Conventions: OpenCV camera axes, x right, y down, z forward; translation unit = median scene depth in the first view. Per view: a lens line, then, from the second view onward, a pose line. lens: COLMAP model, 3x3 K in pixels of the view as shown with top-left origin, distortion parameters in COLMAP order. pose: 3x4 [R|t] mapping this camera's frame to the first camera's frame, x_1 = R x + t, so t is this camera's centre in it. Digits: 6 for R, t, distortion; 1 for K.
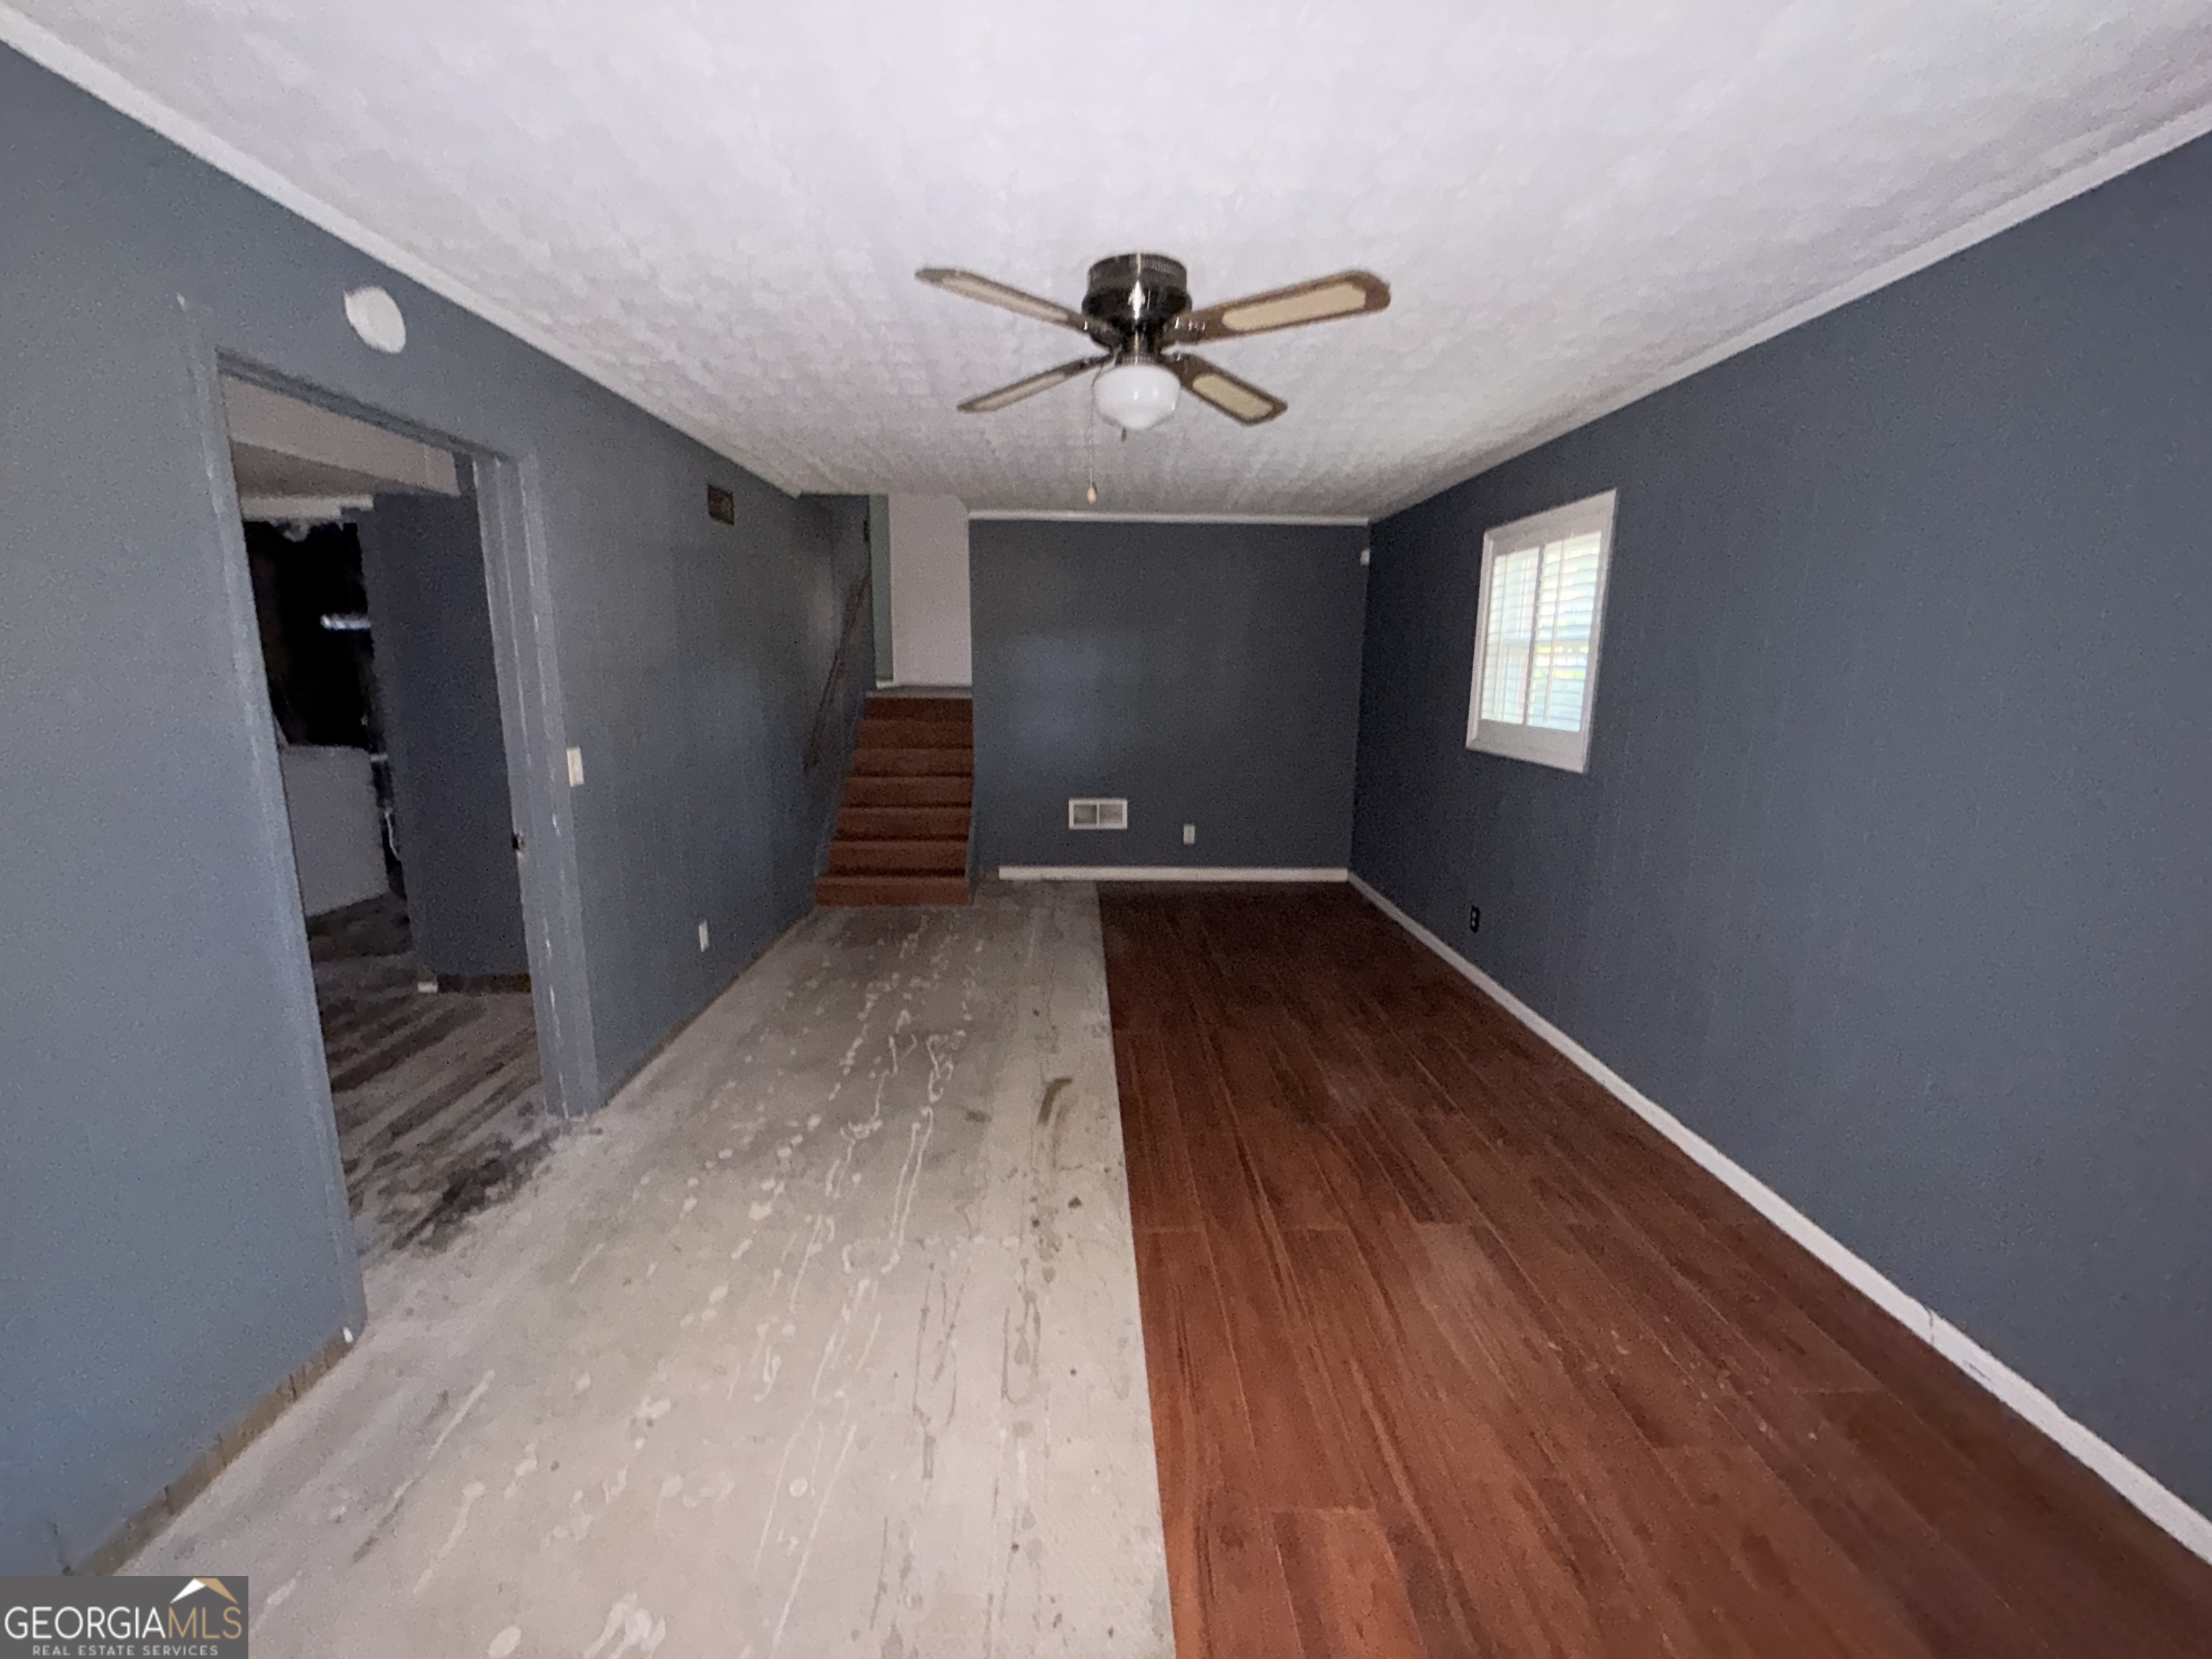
lens RADIAL K [[881.6, 0, 1103.0], [0, 881.6, 826.2], [0, 0, 1]] dist [0.000541, -0.000136]
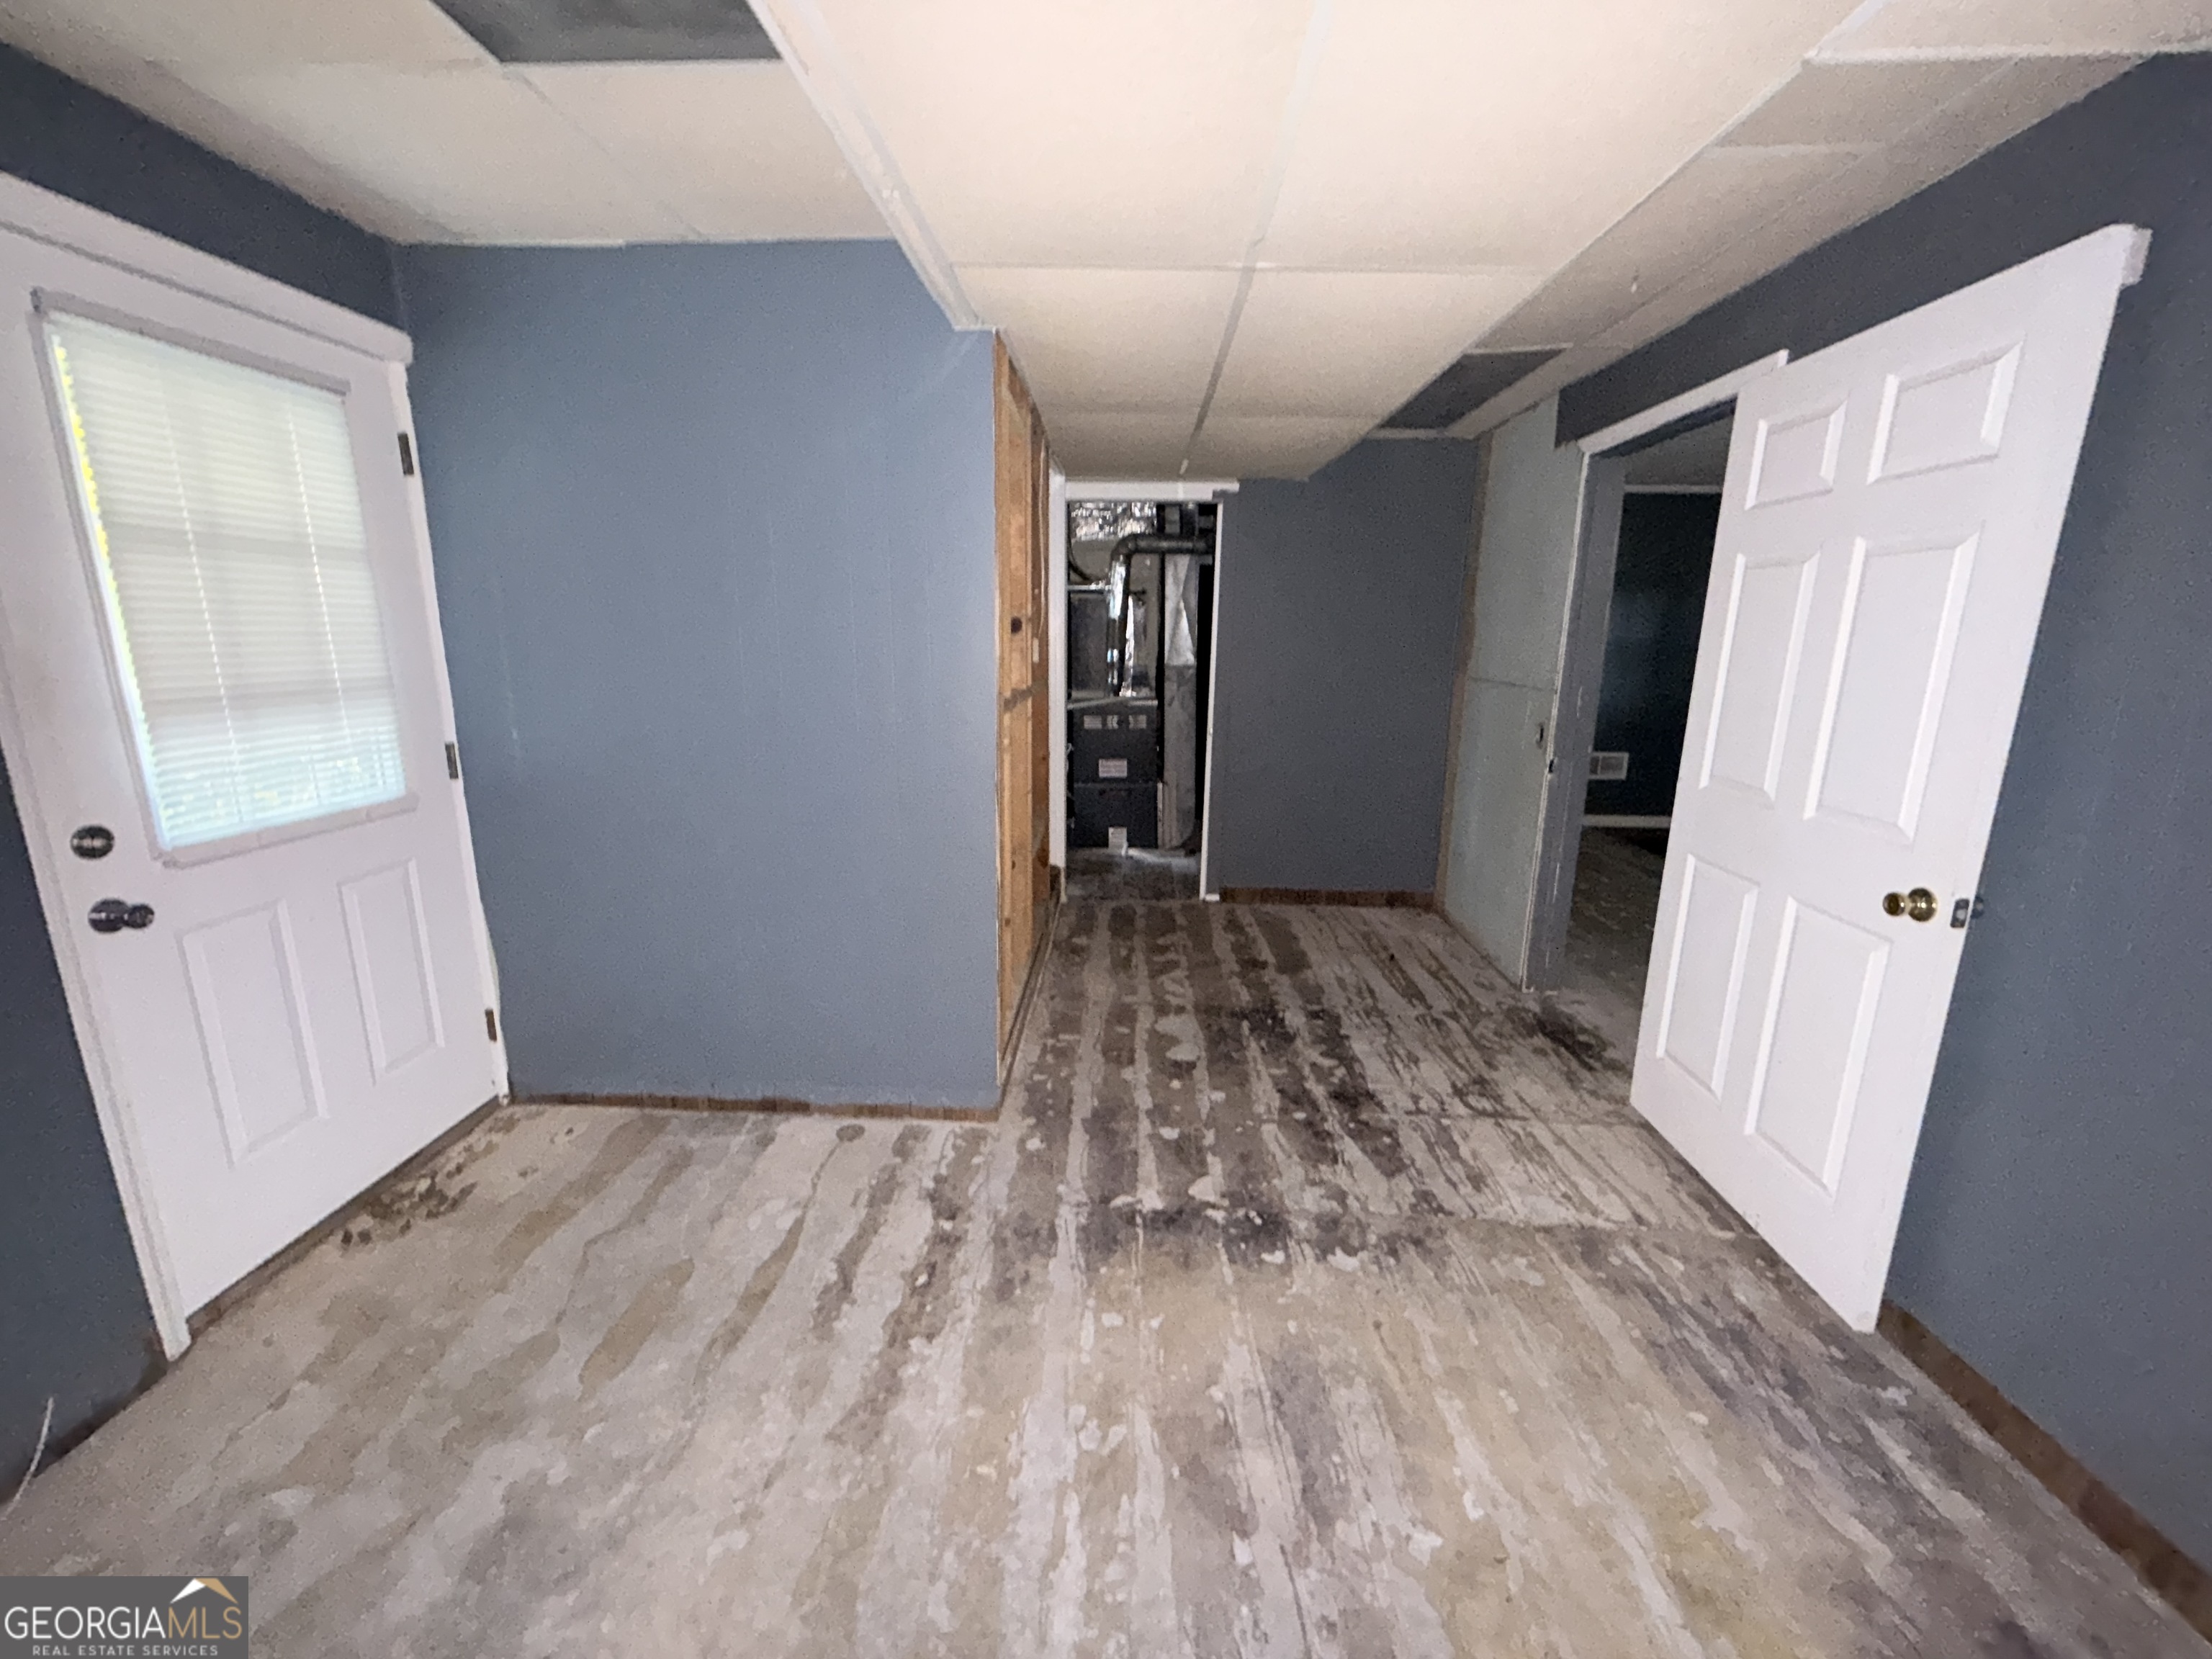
lens RADIAL K [[881.6, 0, 1104.9], [0, 881.6, 828.4], [0, 0, 1]] dist [0.000541, -0.000136]
pose [[0.996771, 0.017006, -0.078475, -0.908215], [-0.013926, 0.999117, 0.039630, 0.049720], [0.079080, -0.038410, 0.996128, -0.218983]]
